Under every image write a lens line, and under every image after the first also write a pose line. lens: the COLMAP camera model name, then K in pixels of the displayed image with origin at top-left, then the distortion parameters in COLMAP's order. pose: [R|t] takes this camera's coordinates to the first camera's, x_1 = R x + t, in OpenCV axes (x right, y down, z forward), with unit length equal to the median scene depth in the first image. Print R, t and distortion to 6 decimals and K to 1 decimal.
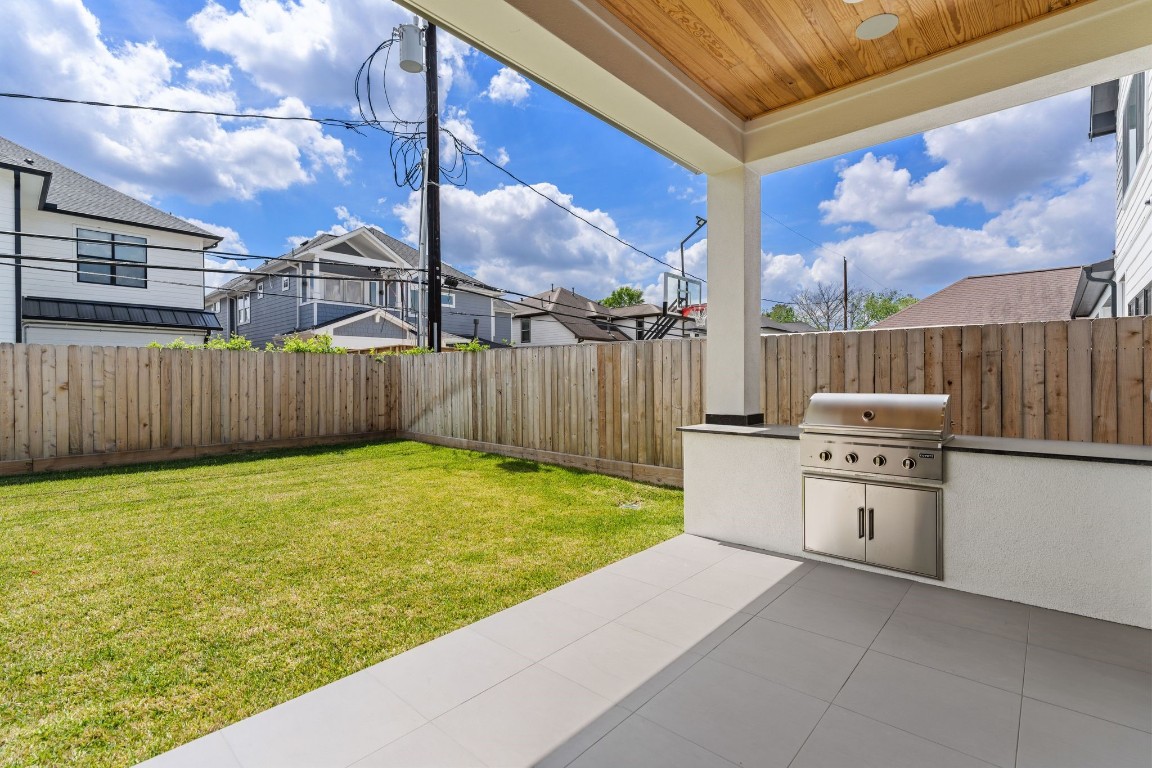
lens RADIAL K [[527.5, 0, 579.5], [0, 527.5, 381.8], [0, 0, 1]] dist [-0.008839, 0.001359]
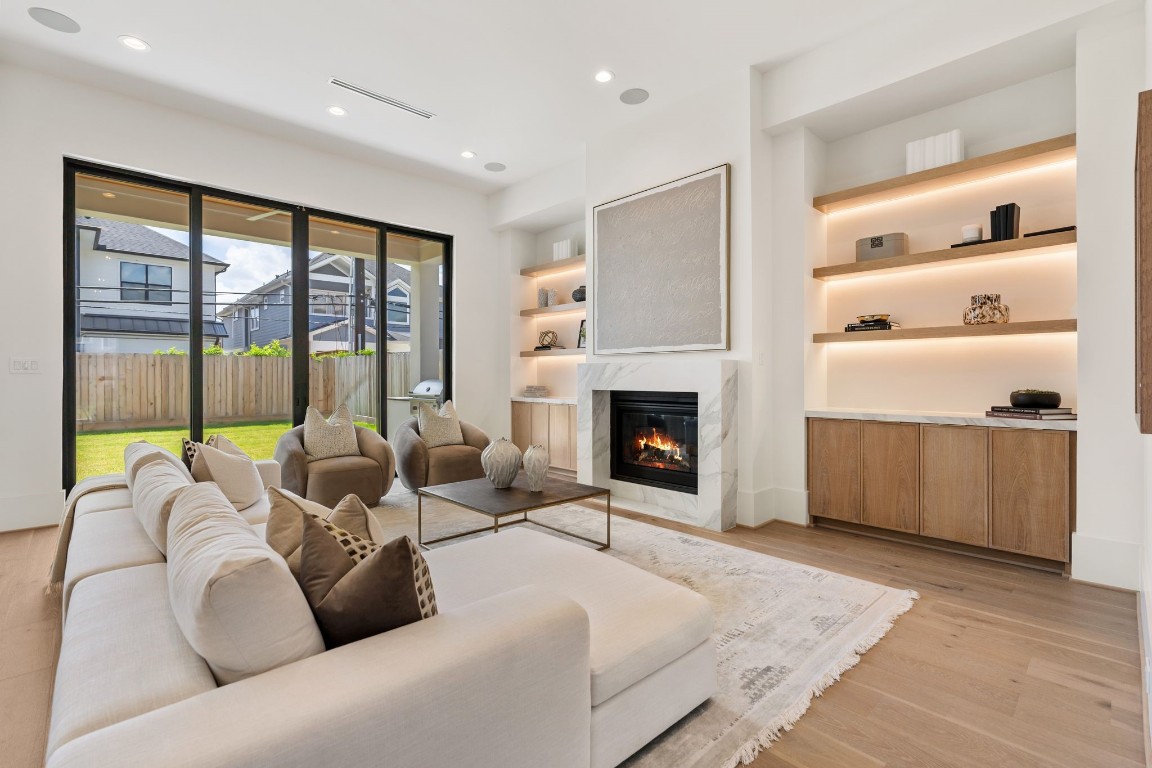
lens RADIAL K [[527.5, 0, 572.8], [0, 527.5, 374.2], [0, 0, 1]] dist [-0.008839, 0.001359]
pose [[0.997673, -0.000399, -0.068181, 0.422230], [-0.000241, 0.999956, -0.009388, 0.007020], [0.068181, 0.009383, 0.997629, -0.377240]]
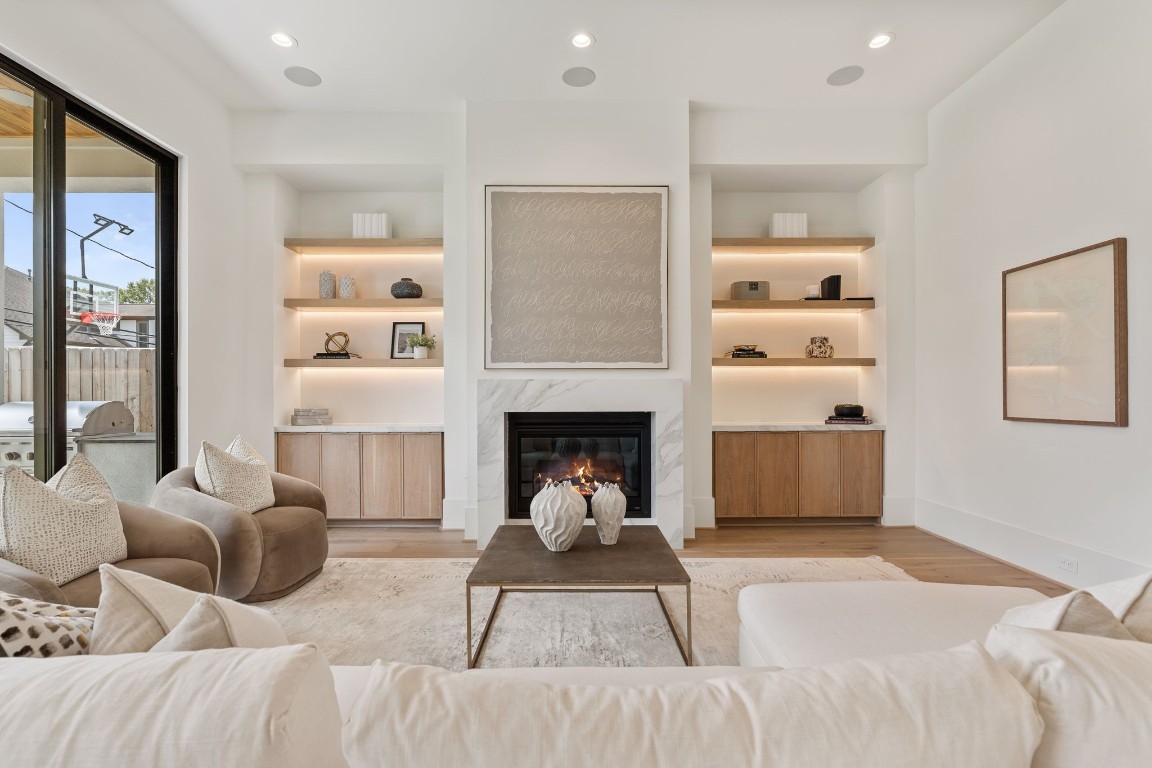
lens RADIAL K [[527.5, 0, 579.6], [0, 527.5, 392.6], [0, 0, 1]] dist [-0.008839, 0.001359]
pose [[0.724550, 0.003676, 0.689212, 0.203943], [0.003954, 0.999947, -0.009490, 0.006429], [-0.689210, 0.009601, 0.724498, -0.231871]]
